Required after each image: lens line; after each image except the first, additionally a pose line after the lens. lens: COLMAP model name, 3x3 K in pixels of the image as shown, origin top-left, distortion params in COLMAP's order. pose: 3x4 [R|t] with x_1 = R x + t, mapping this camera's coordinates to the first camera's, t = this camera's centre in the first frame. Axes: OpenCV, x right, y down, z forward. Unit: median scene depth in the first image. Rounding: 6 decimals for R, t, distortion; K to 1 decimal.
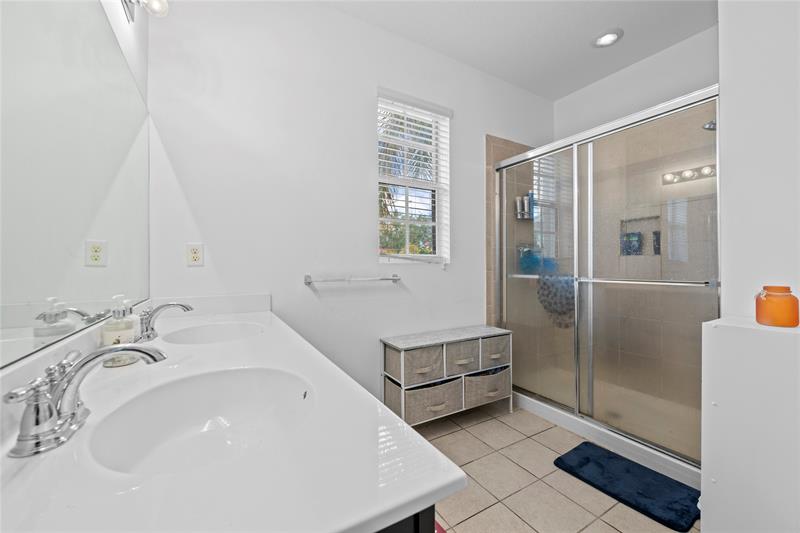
lens RADIAL K [[314.2, 0, 393.8], [0, 314.2, 268.0], [0, 0, 1]] dist [-0.001290, -0.003144]
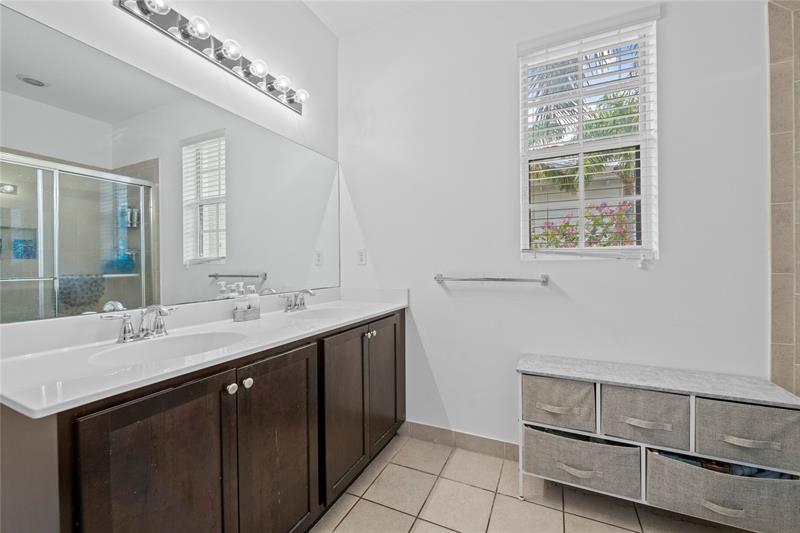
lens RADIAL K [[314.2, 0, 400.7], [0, 314.2, 267.6], [0, 0, 1]] dist [-0.001290, -0.003144]
pose [[0.567846, 0.004372, -0.823123, 0.438820], [-0.000412, 0.999987, 0.005027, -0.001220], [0.823135, -0.002515, 0.567840, 0.274949]]
